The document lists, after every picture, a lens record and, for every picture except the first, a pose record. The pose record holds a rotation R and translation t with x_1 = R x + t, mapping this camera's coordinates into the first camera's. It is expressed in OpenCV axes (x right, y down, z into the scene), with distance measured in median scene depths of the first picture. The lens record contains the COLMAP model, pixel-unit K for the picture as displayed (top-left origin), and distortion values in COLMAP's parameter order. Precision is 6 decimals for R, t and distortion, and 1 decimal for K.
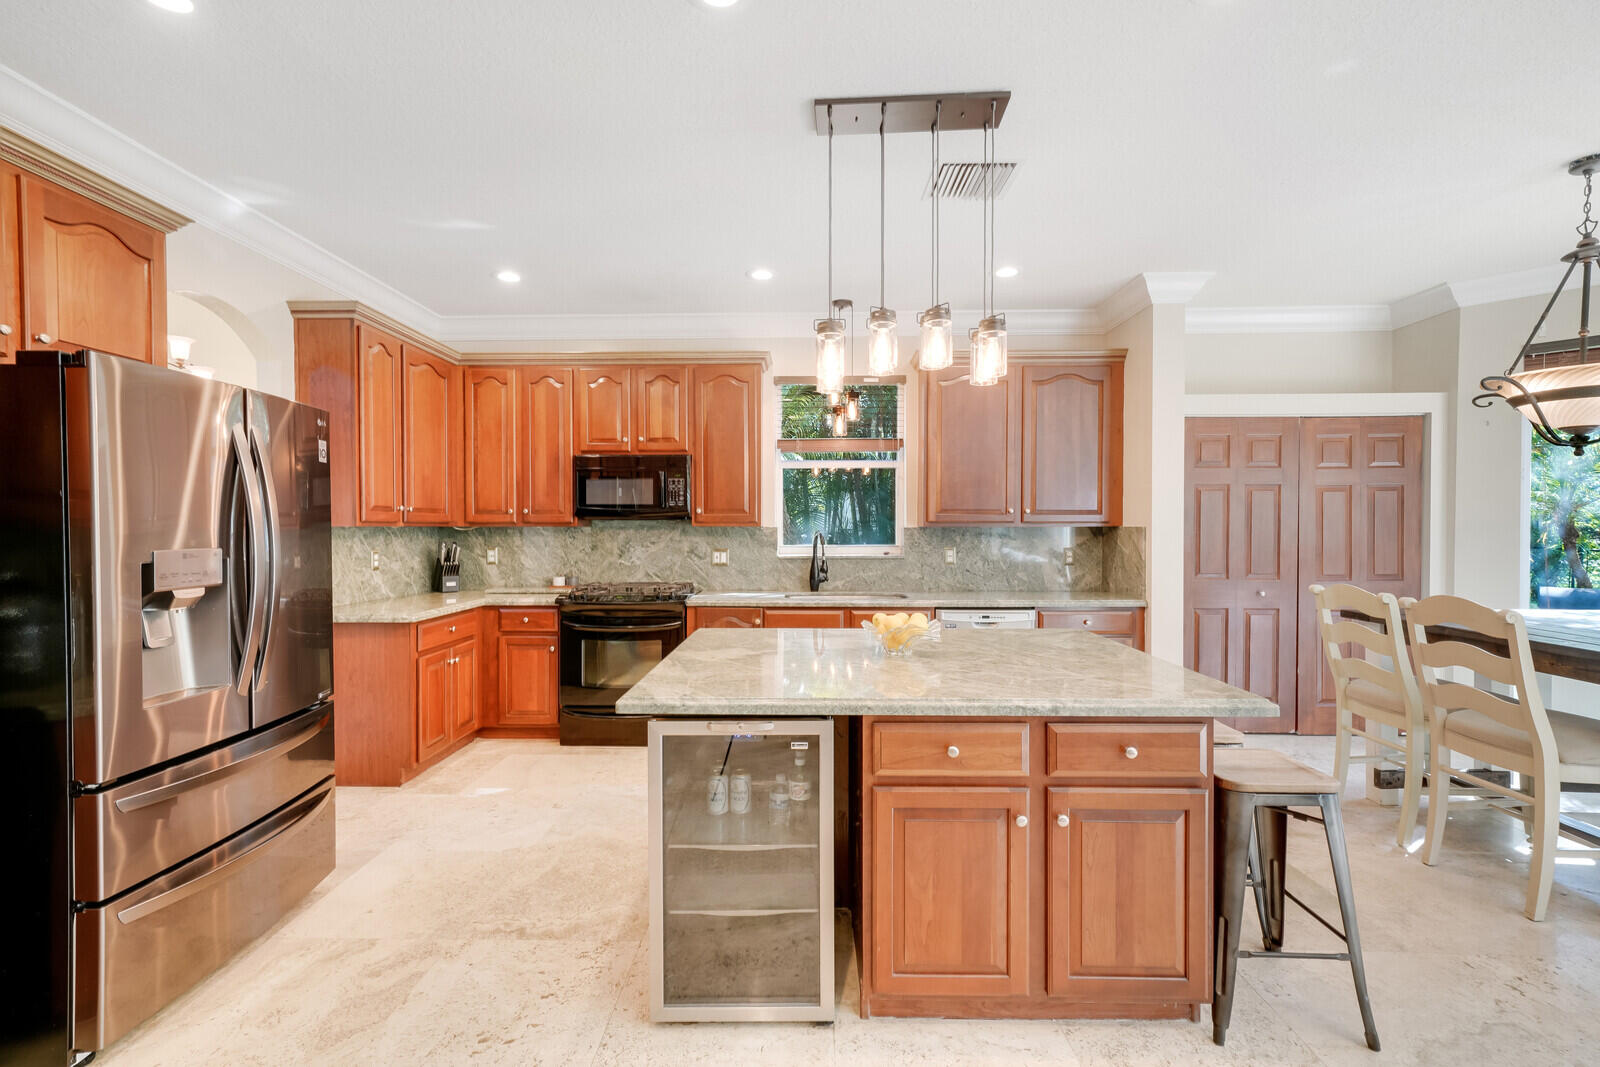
lens RADIAL K [[704.8, 0, 794.6], [0, 704.8, 535.2], [0, 0, 1]] dist [0.007402, 0.000700]
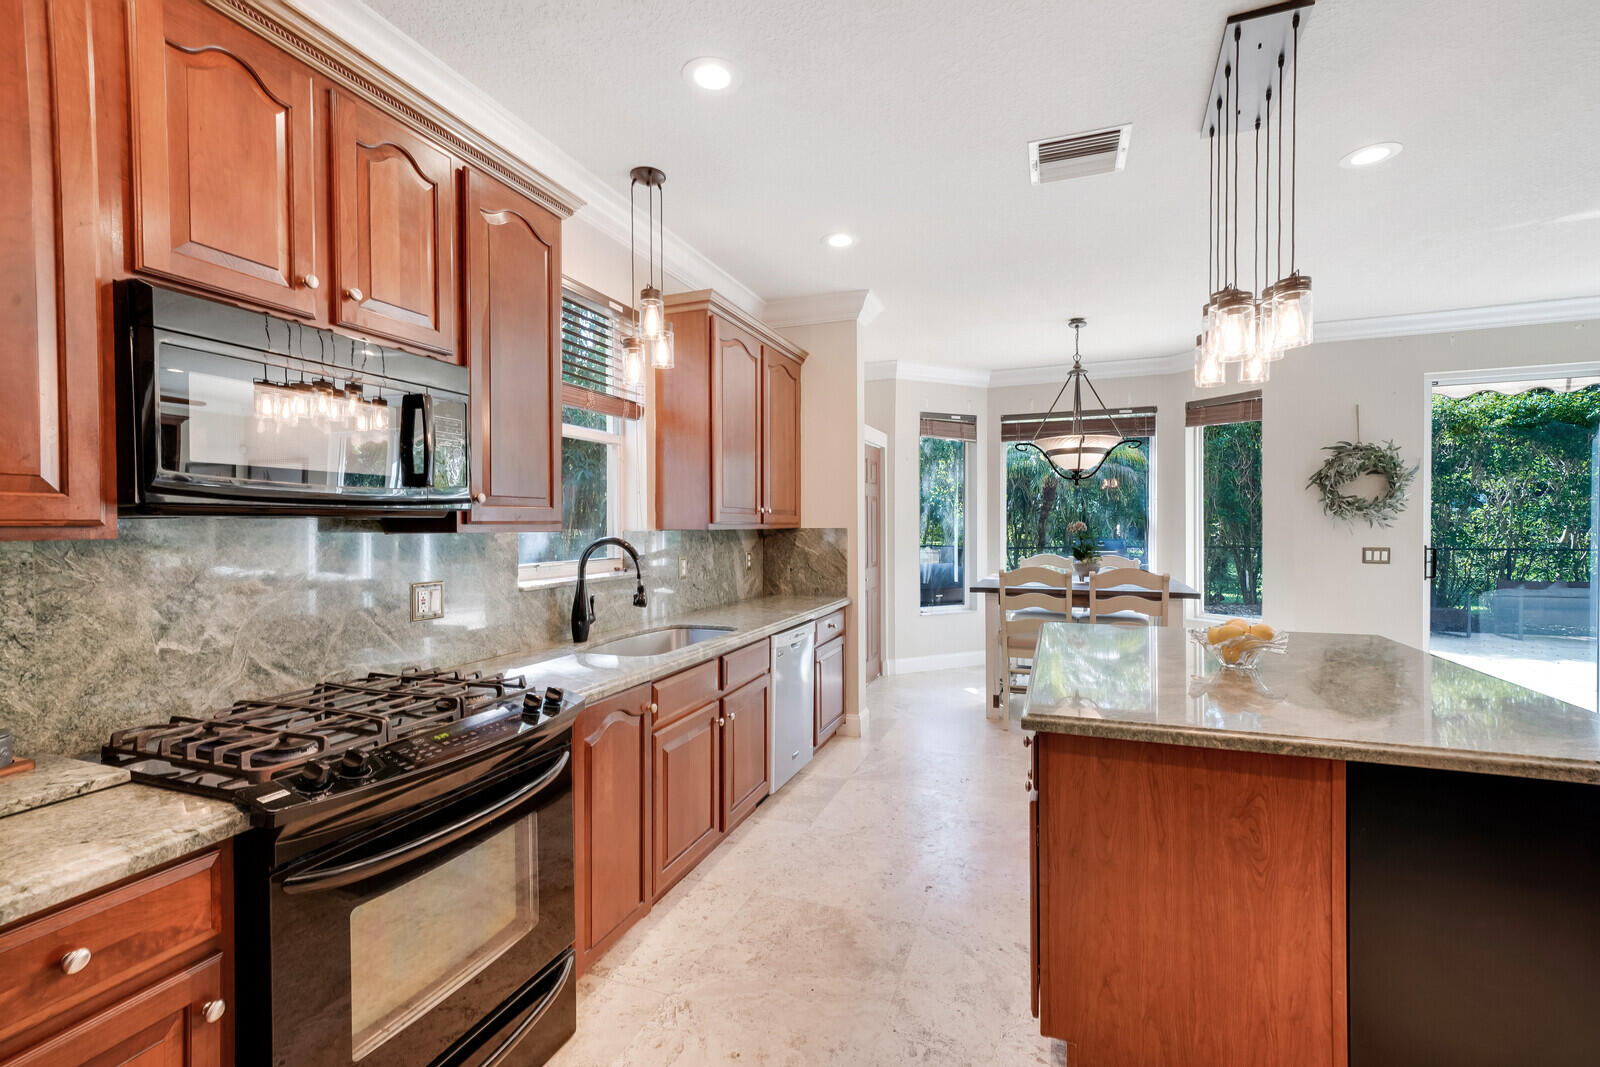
lens RADIAL K [[704.8, 0, 793.6], [0, 704.8, 529.3], [0, 0, 1]] dist [0.007402, 0.000700]
pose [[0.337195, -0.006860, 0.941410, -0.511699], [0.020794, 0.999784, -0.000162, -0.010718], [-0.941205, 0.019630, 0.337264, 0.702029]]
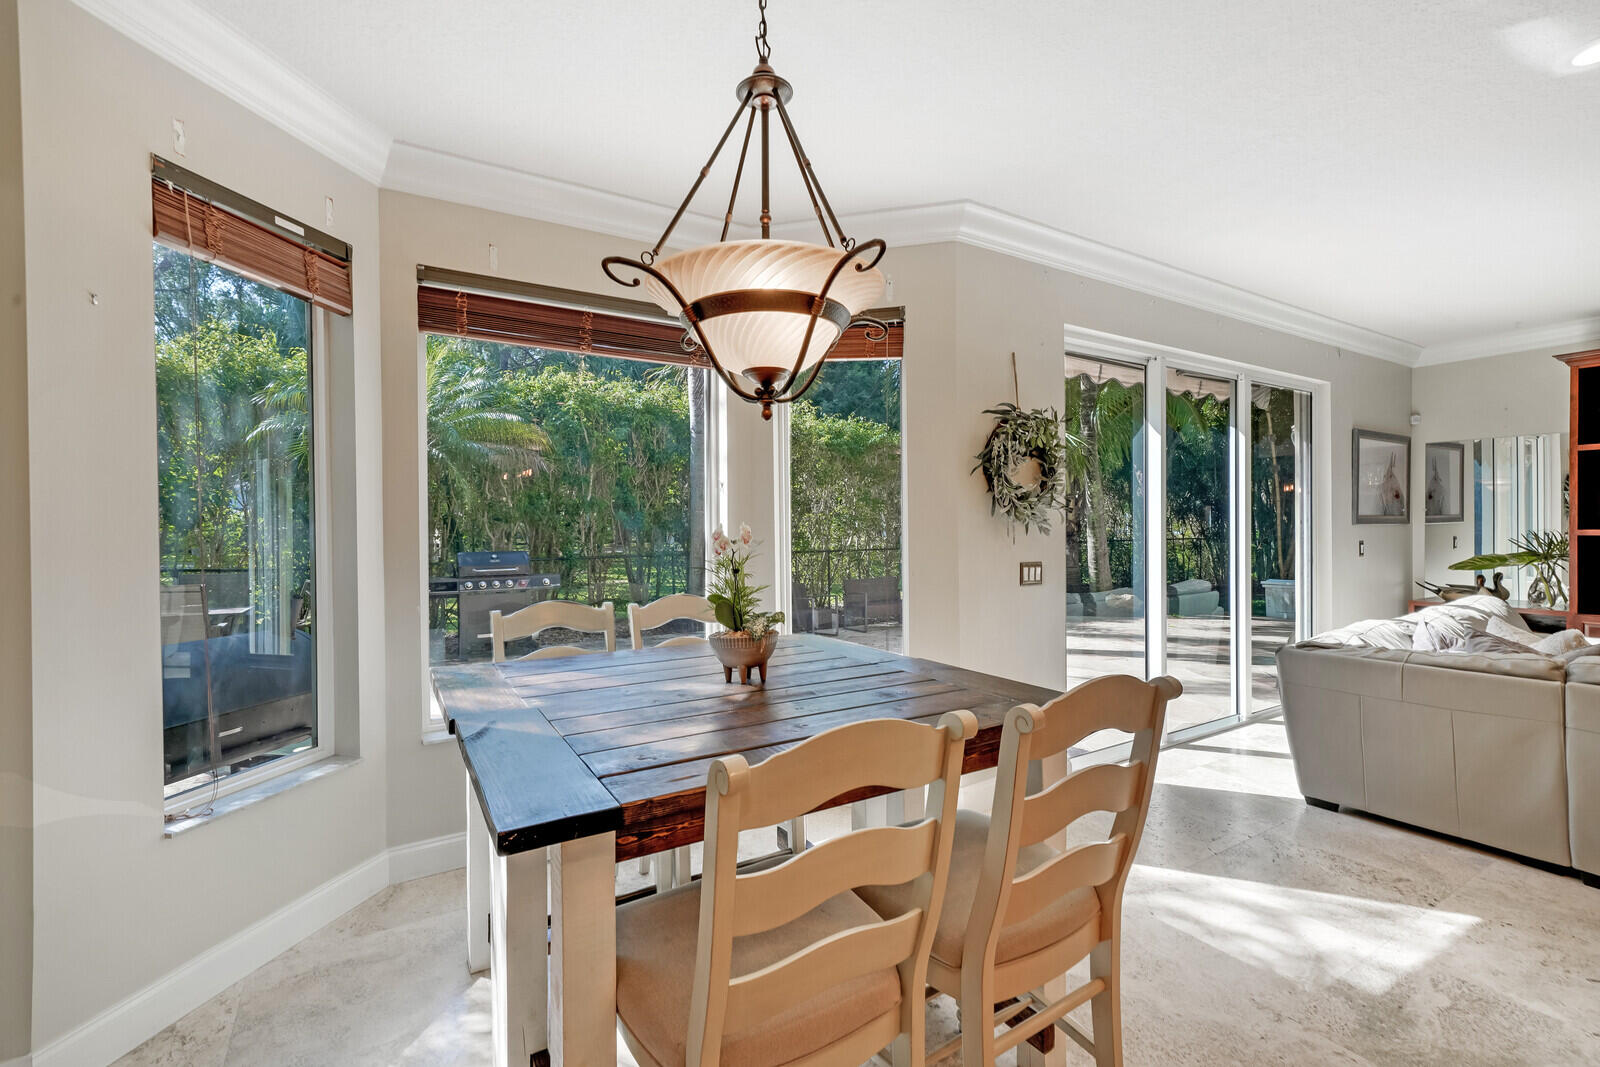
lens RADIAL K [[704.8, 0, 800.0], [0, 704.8, 535.8], [0, 0, 1]] dist [0.007402, 0.000700]
pose [[-0.541678, -0.007092, 0.840556, 0.375015], [0.021760, 0.999511, 0.022455, -0.014933], [-0.840305, 0.030454, -0.541258, 0.852849]]
